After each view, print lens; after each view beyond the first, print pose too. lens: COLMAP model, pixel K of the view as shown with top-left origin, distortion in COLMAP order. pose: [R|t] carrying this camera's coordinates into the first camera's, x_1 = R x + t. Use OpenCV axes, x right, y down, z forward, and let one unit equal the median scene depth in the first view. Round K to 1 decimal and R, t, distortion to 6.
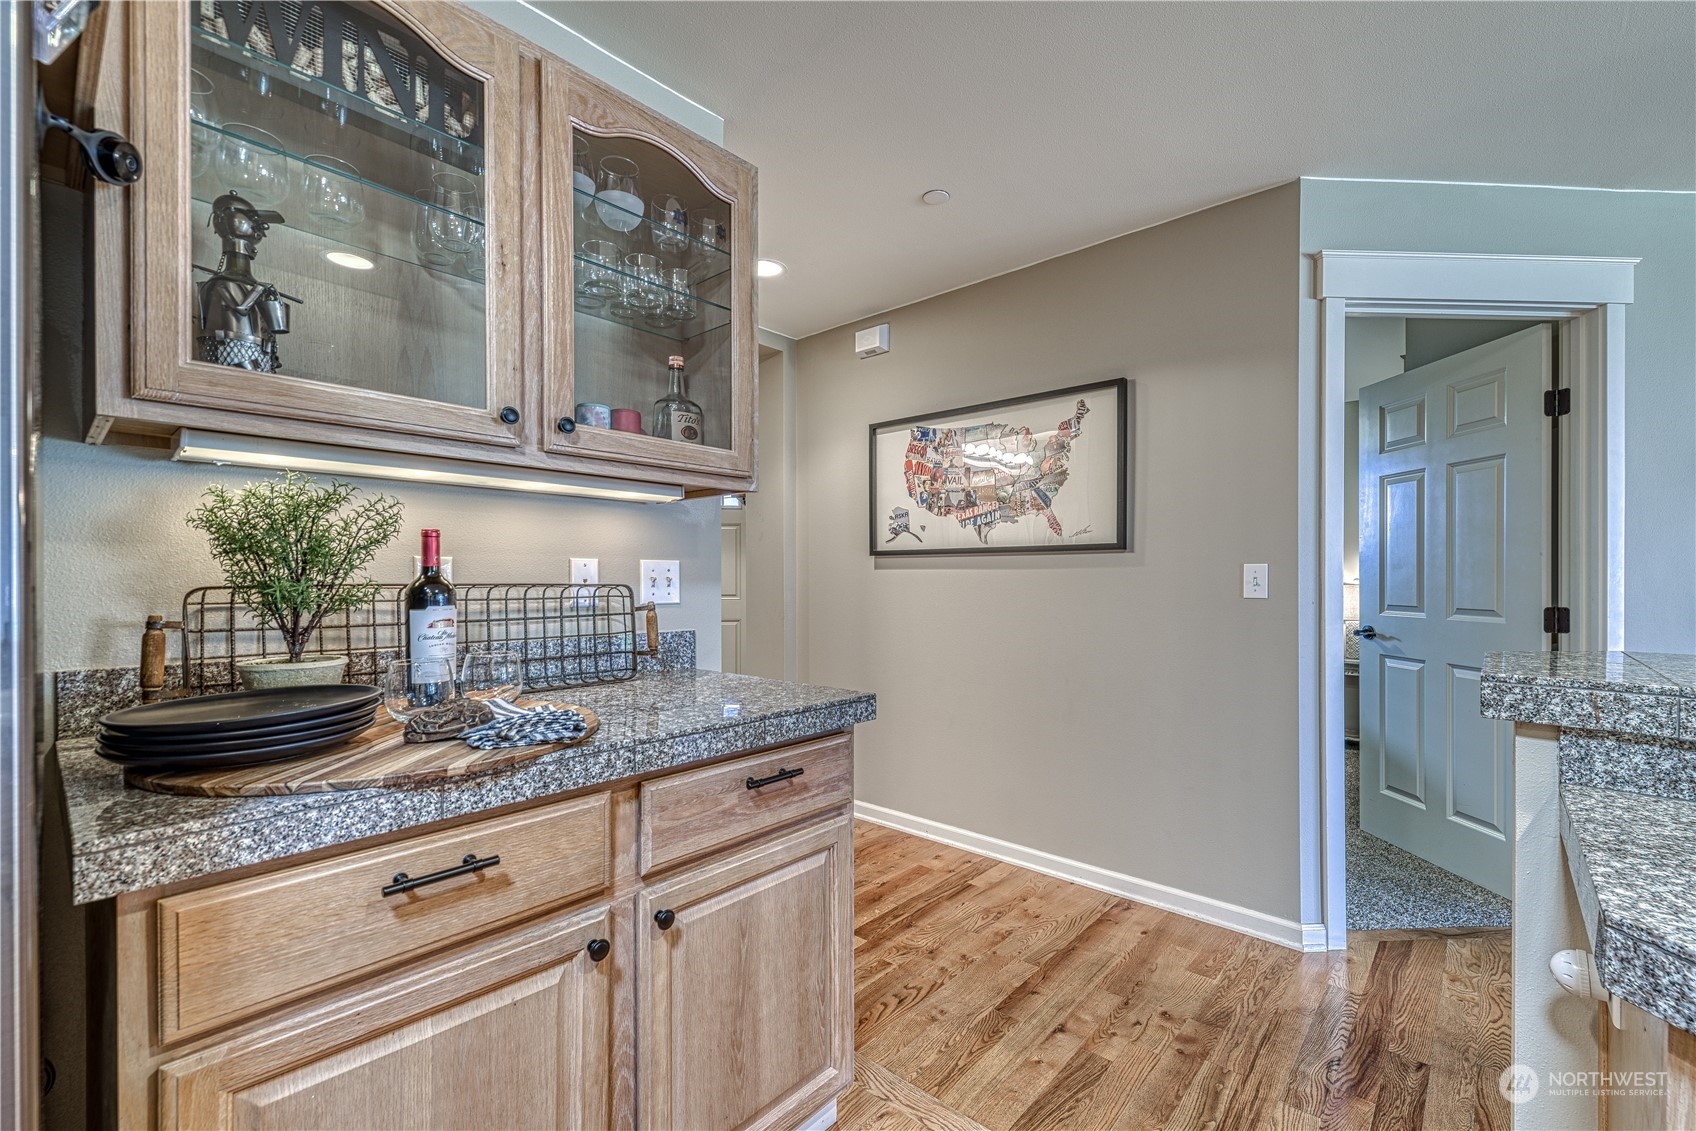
lens RADIAL K [[722.9, 0, 875.0], [0, 722.9, 579.1], [0, 0, 1]] dist [0.024801, -0.009635]
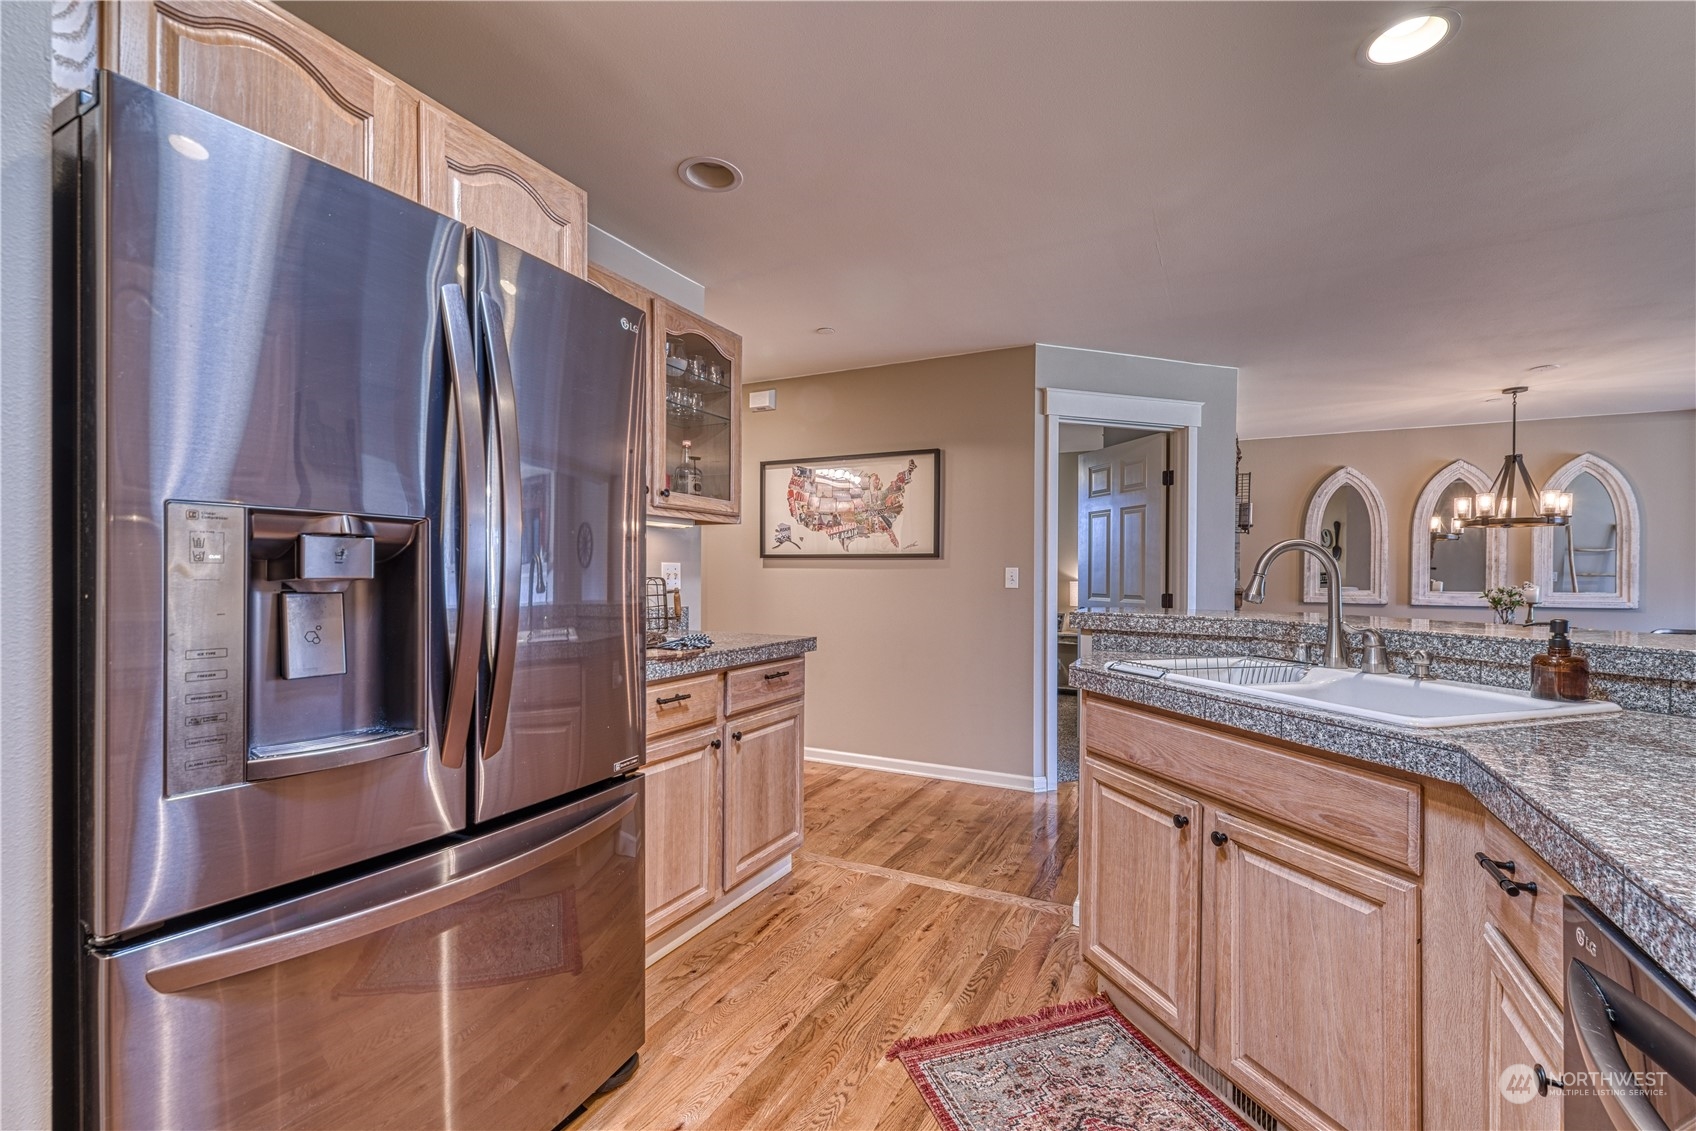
lens RADIAL K [[722.9, 0, 875.0], [0, 722.9, 579.1], [0, 0, 1]] dist [0.024801, -0.009635]
pose [[0.966511, 0.005001, 0.256578, -0.224254], [-0.006173, 0.999974, 0.003763, 0.001147], [-0.256552, -0.005221, 0.966516, -0.566989]]
